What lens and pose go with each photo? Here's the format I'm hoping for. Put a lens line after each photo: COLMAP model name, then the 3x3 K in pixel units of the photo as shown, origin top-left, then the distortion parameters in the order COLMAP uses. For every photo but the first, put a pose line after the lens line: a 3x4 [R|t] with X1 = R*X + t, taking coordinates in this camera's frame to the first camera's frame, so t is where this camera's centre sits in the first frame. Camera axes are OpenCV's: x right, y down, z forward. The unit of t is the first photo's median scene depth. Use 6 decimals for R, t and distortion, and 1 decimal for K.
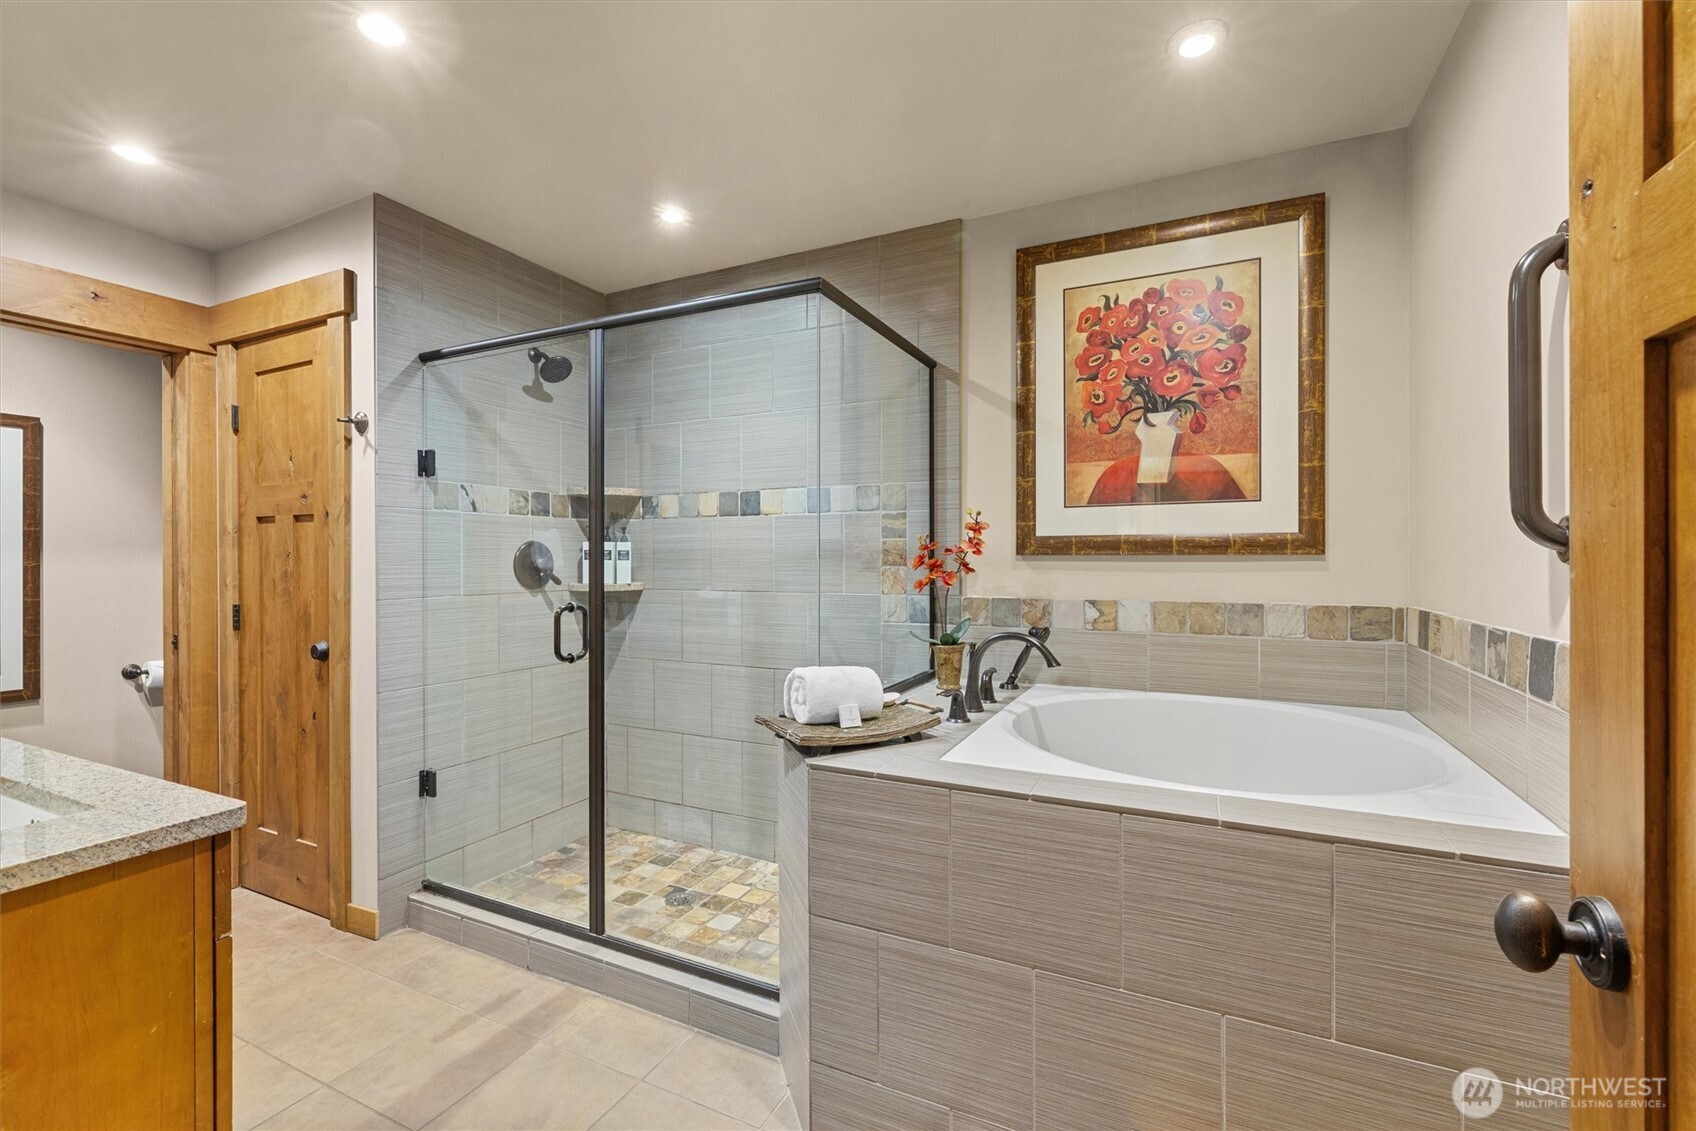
lens RADIAL K [[732.1, 0, 850.5], [0, 732.1, 562.4], [0, 0, 1]] dist [0.011814, -0.000020]
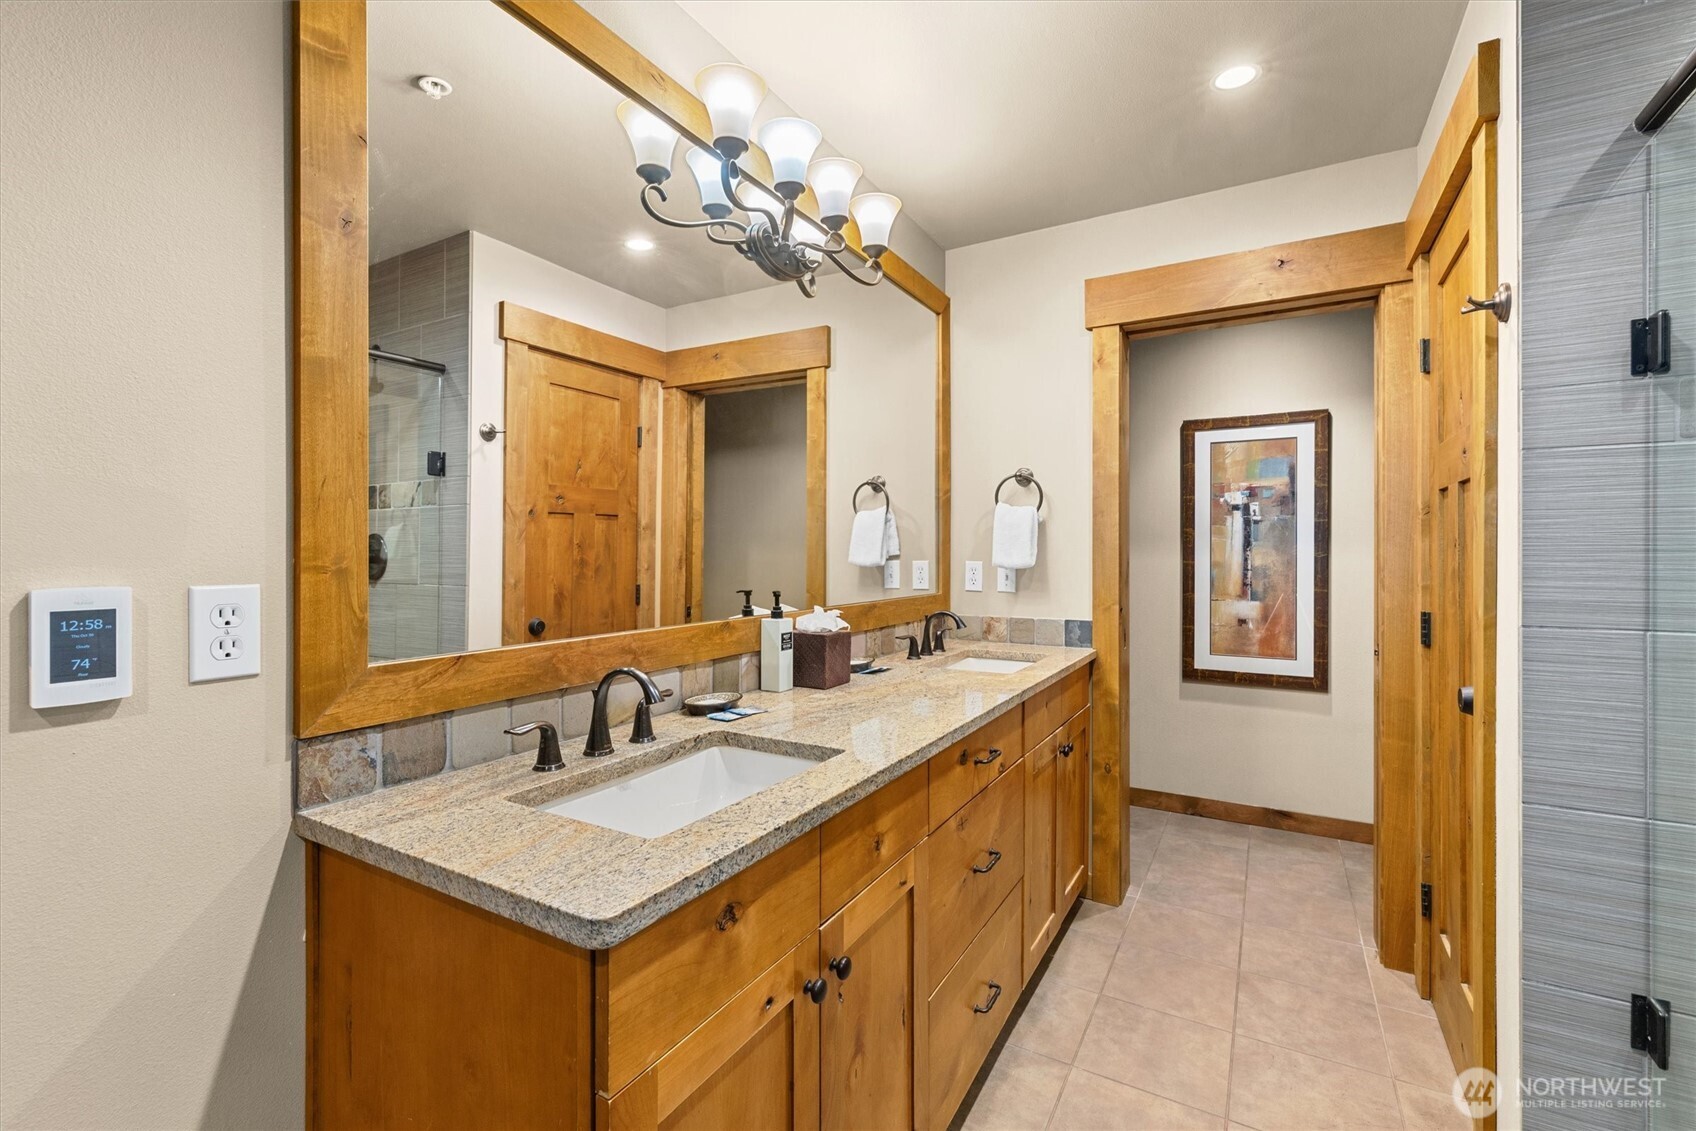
lens RADIAL K [[732.1, 0, 843.7], [0, 732.1, 555.3], [0, 0, 1]] dist [0.011814, -0.000020]
pose [[-0.068167, 0.006411, -0.997653, -0.070160], [-0.001863, 0.999977, 0.006554, -0.002681], [0.997672, 0.002306, -0.068154, 0.516865]]
